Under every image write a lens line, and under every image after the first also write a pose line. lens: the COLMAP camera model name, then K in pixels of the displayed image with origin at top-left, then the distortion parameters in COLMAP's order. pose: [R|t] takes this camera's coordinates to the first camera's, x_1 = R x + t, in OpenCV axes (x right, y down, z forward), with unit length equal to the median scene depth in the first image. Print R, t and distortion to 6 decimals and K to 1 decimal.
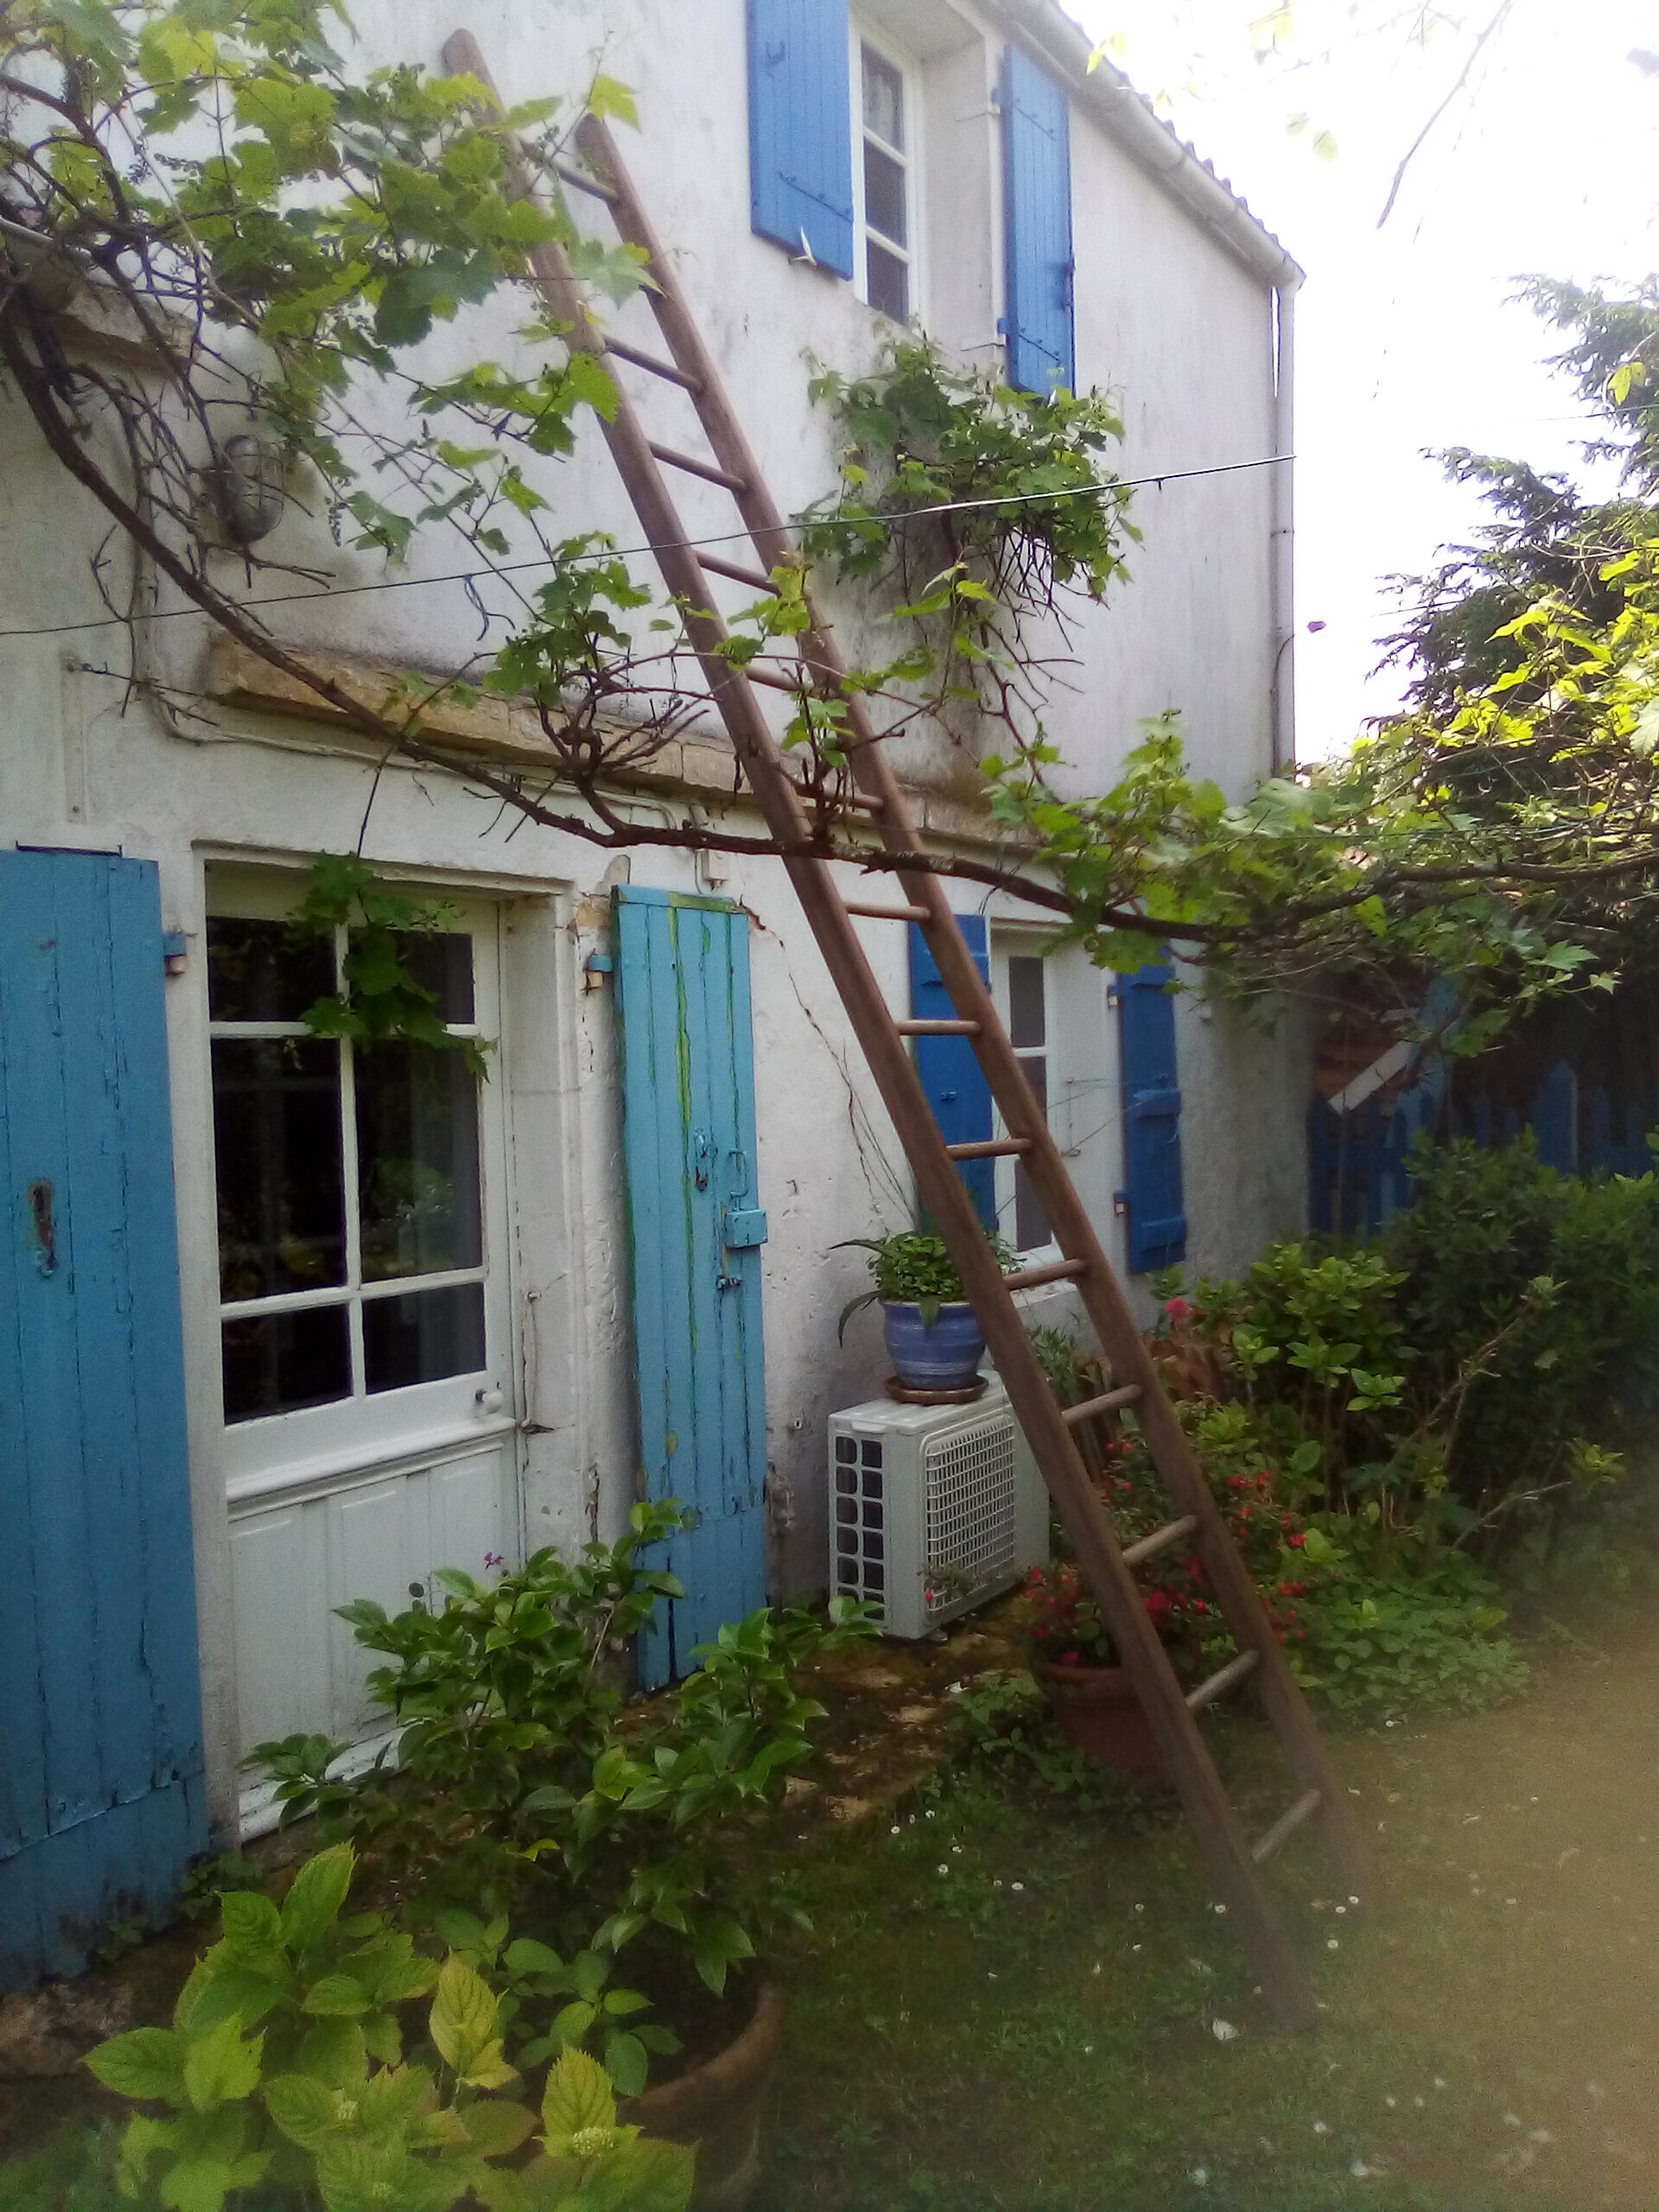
lens RADIAL K [[1850.0, 0, 829.5], [0, 1850.0, 1106.0], [0, 0, 1]] dist [0.124724, -0.300942]
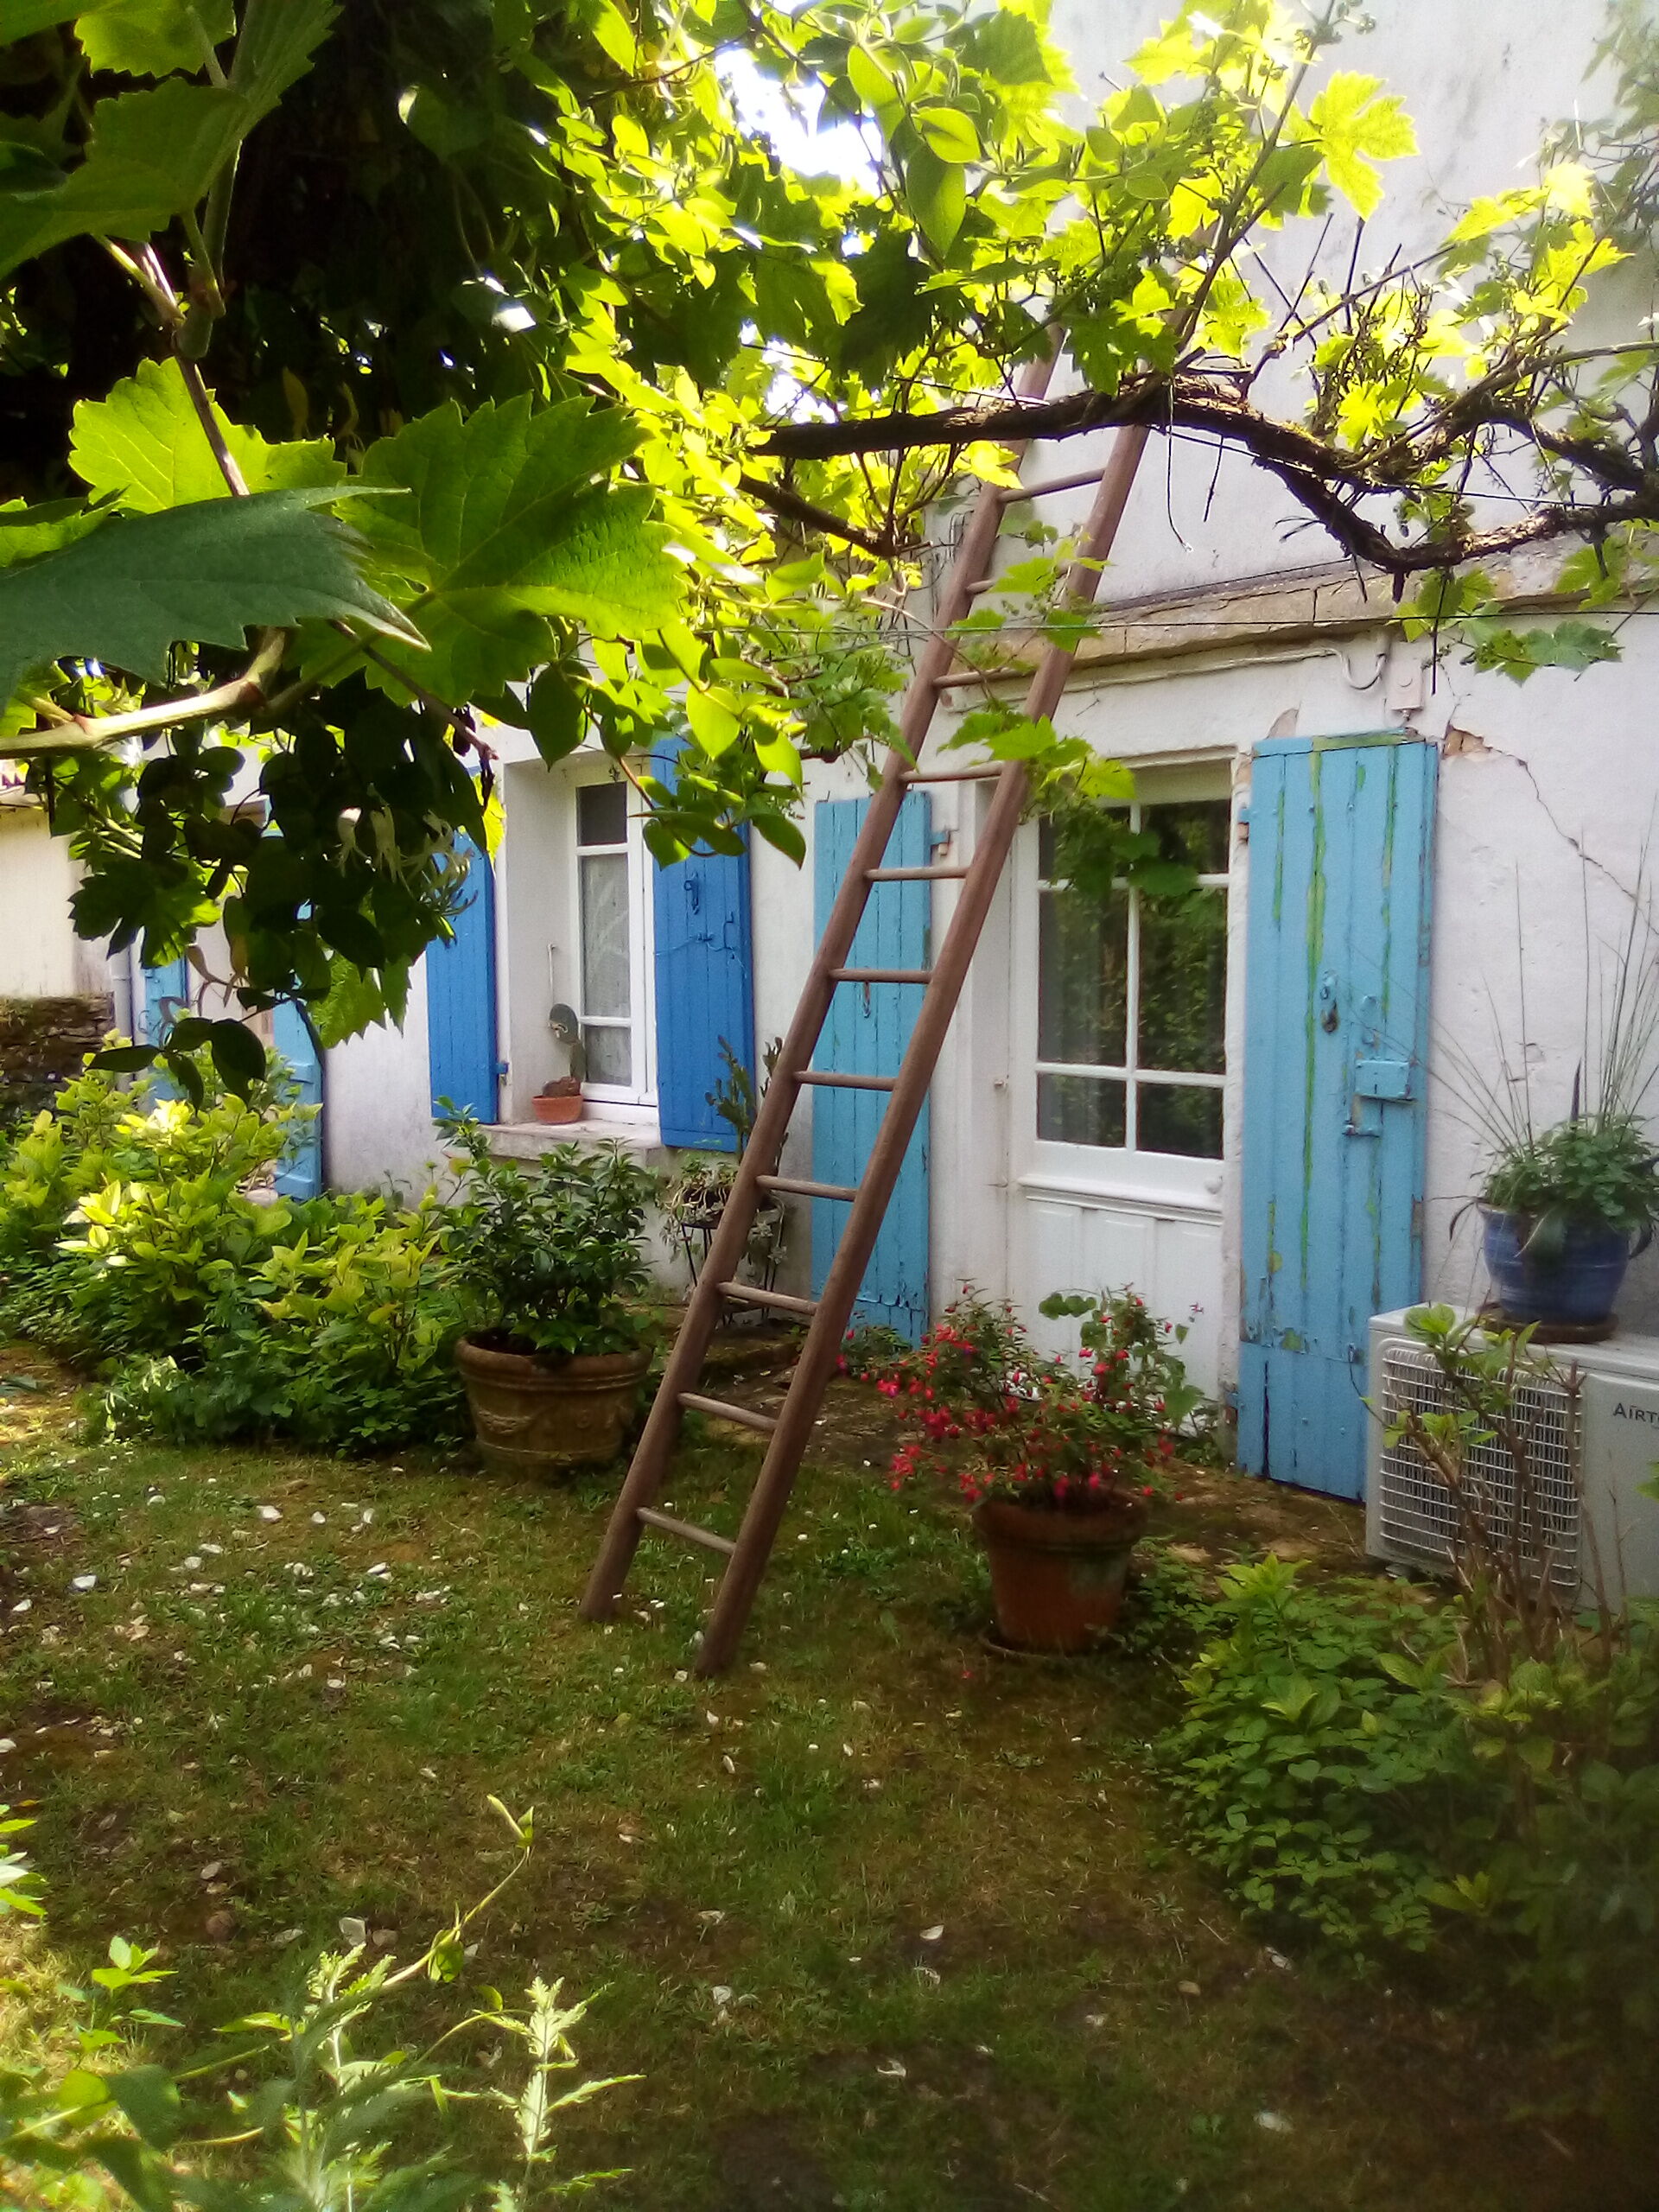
lens RADIAL K [[1850.0, 0, 829.5], [0, 1850.0, 1106.0], [0, 0, 1]] dist [0.124724, -0.300942]
pose [[-0.262422, 0.111192, -0.958526, 1.079728], [-0.013378, 0.992824, 0.118833, -0.035574], [0.964860, 0.044008, -0.259051, 1.097150]]
